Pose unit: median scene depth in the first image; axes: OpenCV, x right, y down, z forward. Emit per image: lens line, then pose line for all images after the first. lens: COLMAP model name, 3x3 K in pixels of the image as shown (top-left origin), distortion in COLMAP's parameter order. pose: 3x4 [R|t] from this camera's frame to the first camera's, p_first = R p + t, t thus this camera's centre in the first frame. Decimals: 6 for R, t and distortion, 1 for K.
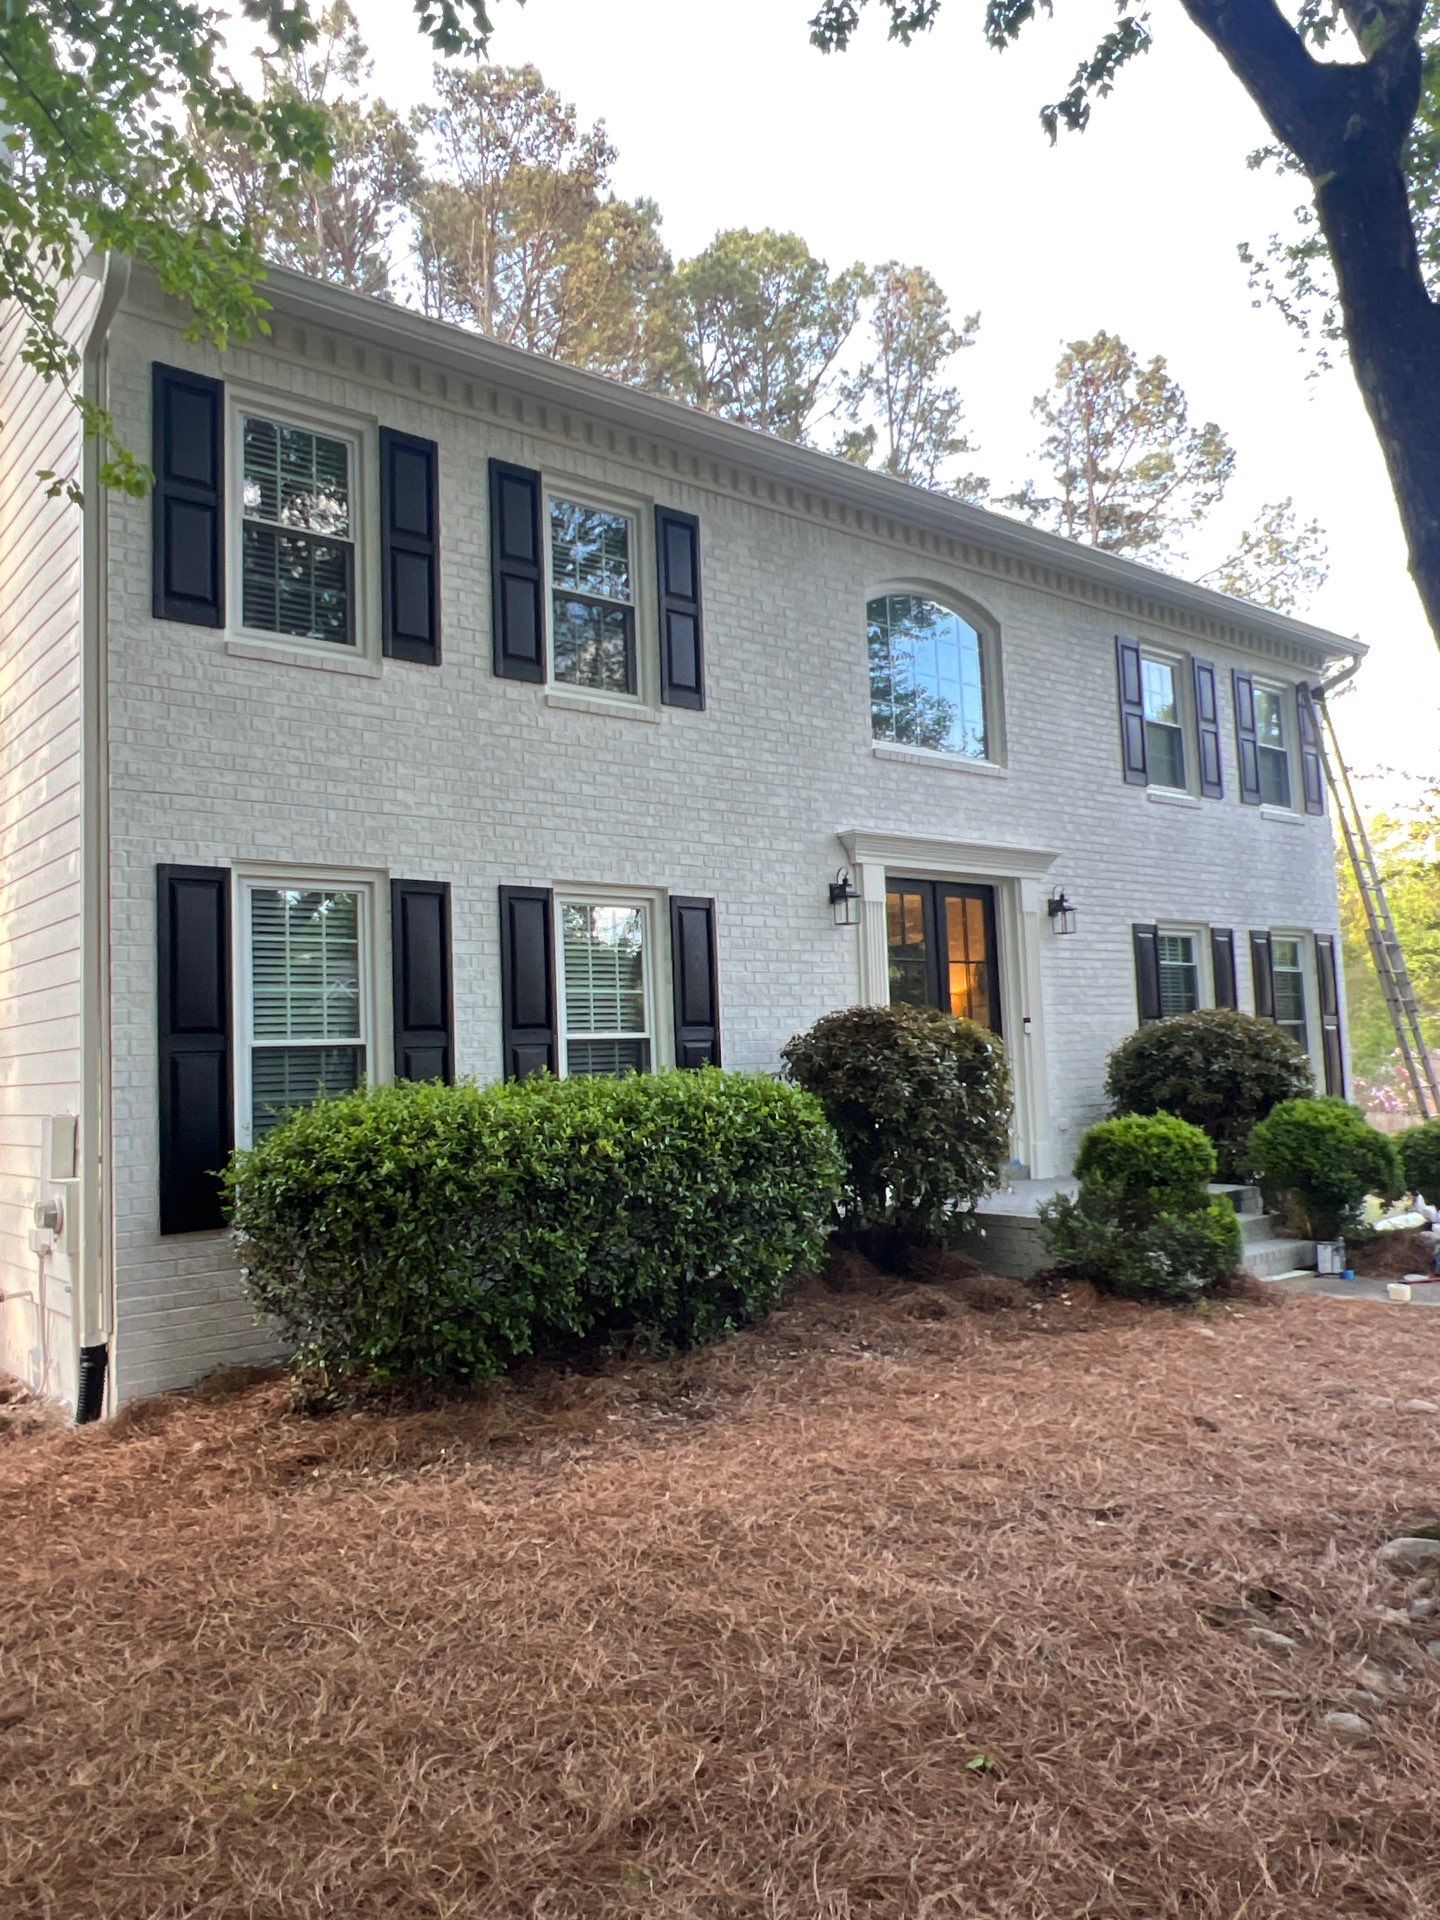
lens RADIAL K [[1380.5, 0, 720.0], [0, 1380.5, 960.0], [0, 0, 1]] dist [-0.001151, -0.000505]
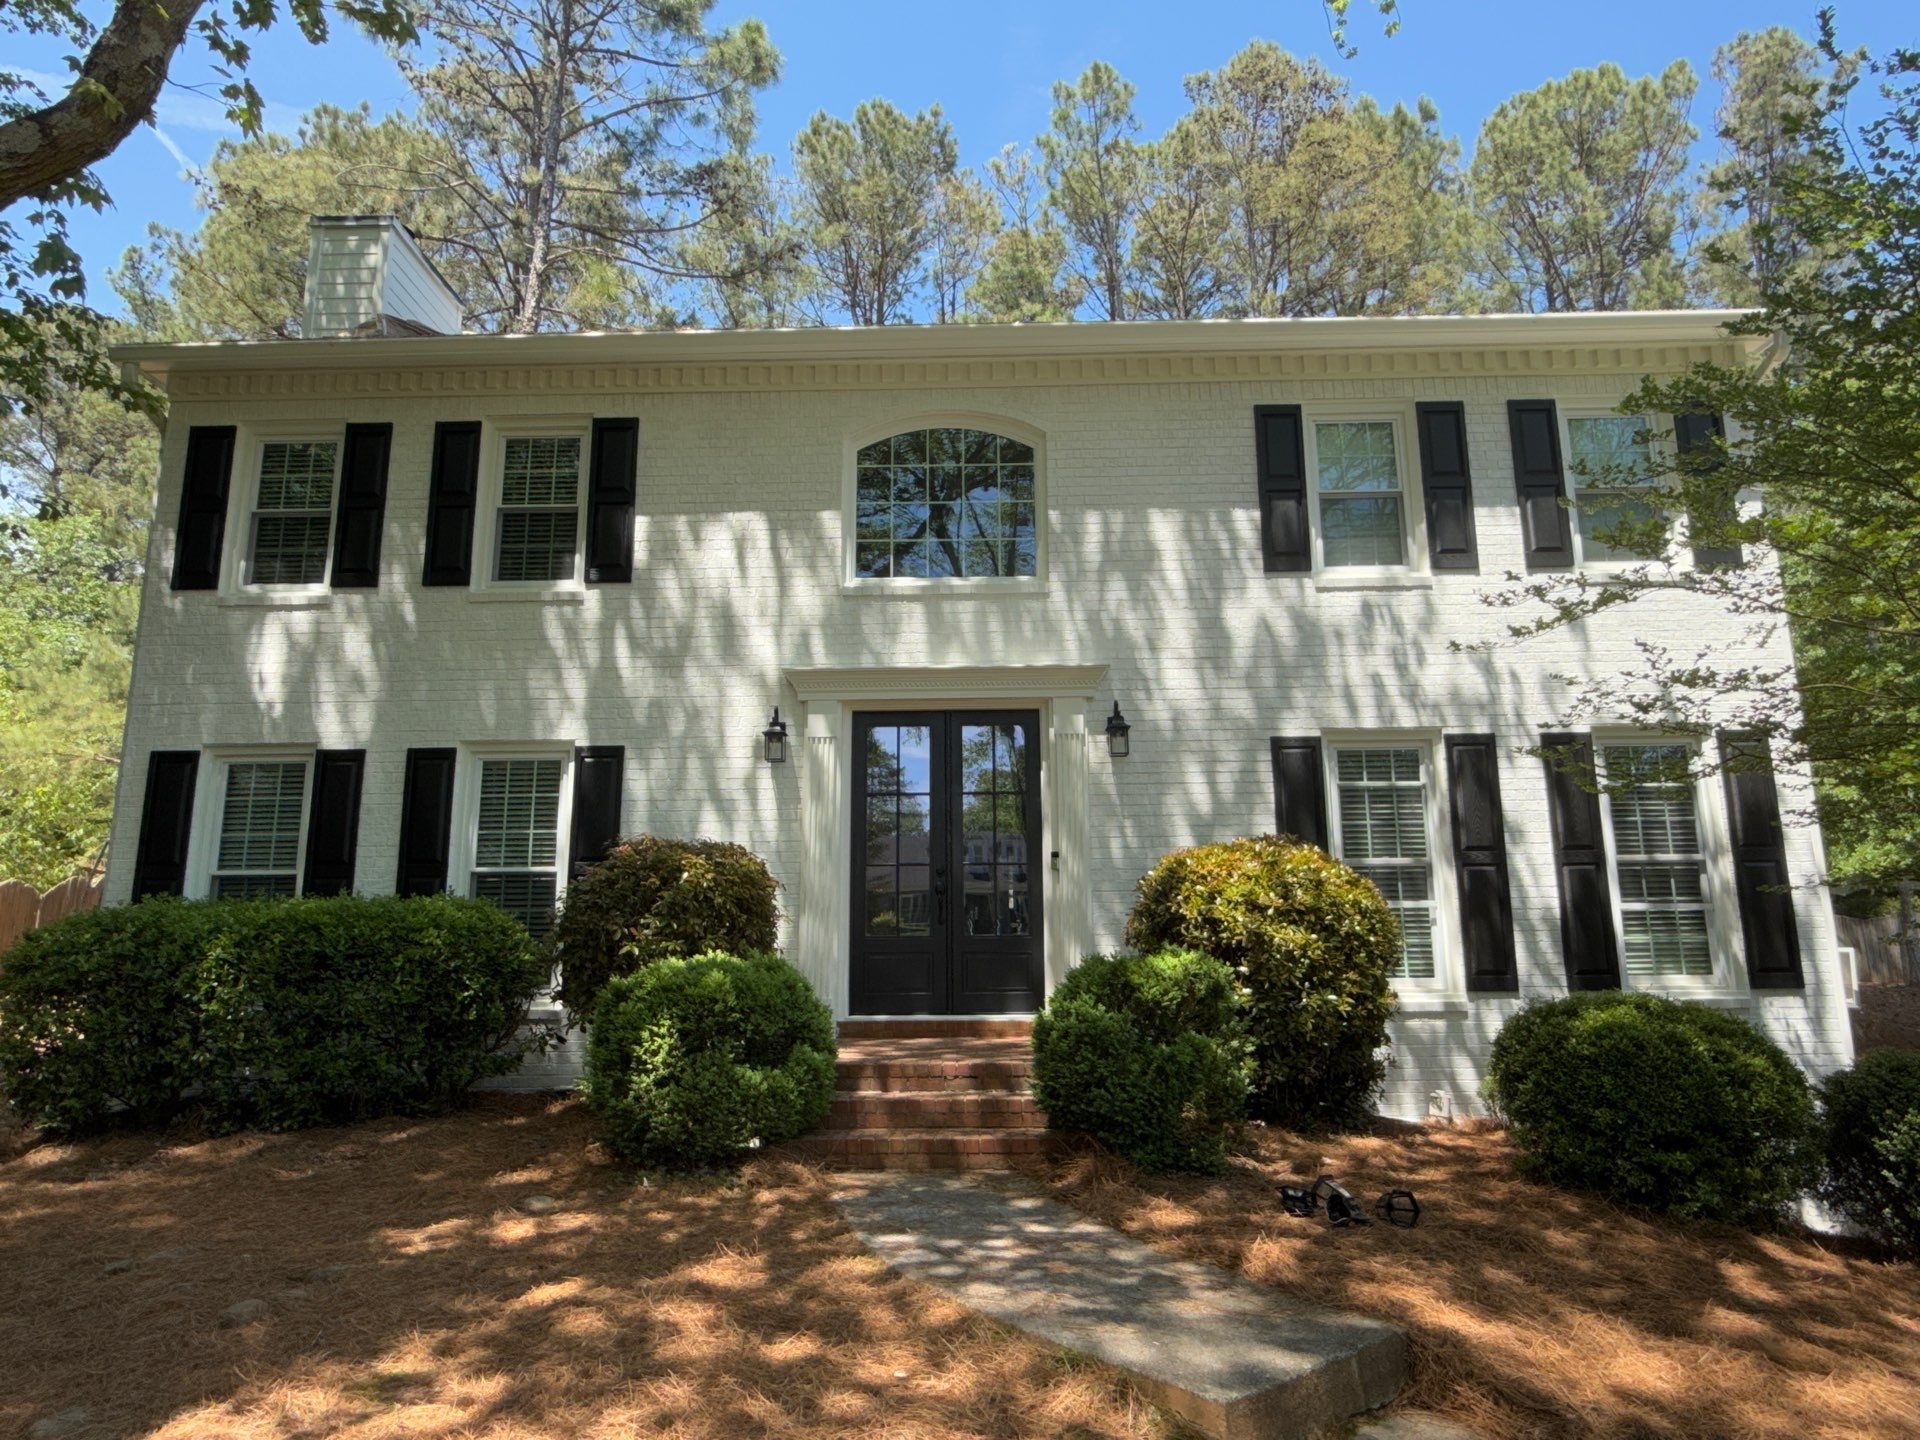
lens RADIAL K [[1380.5, 0, 960.0], [0, 1380.5, 720.0], [0, 0, 1]] dist [-0.001151, -0.000505]
pose [[0.758543, -0.112241, -0.641884, 0.908505], [0.029174, 0.989916, -0.138621, 0.096026], [0.650970, 0.086424, 0.754168, 0.329478]]
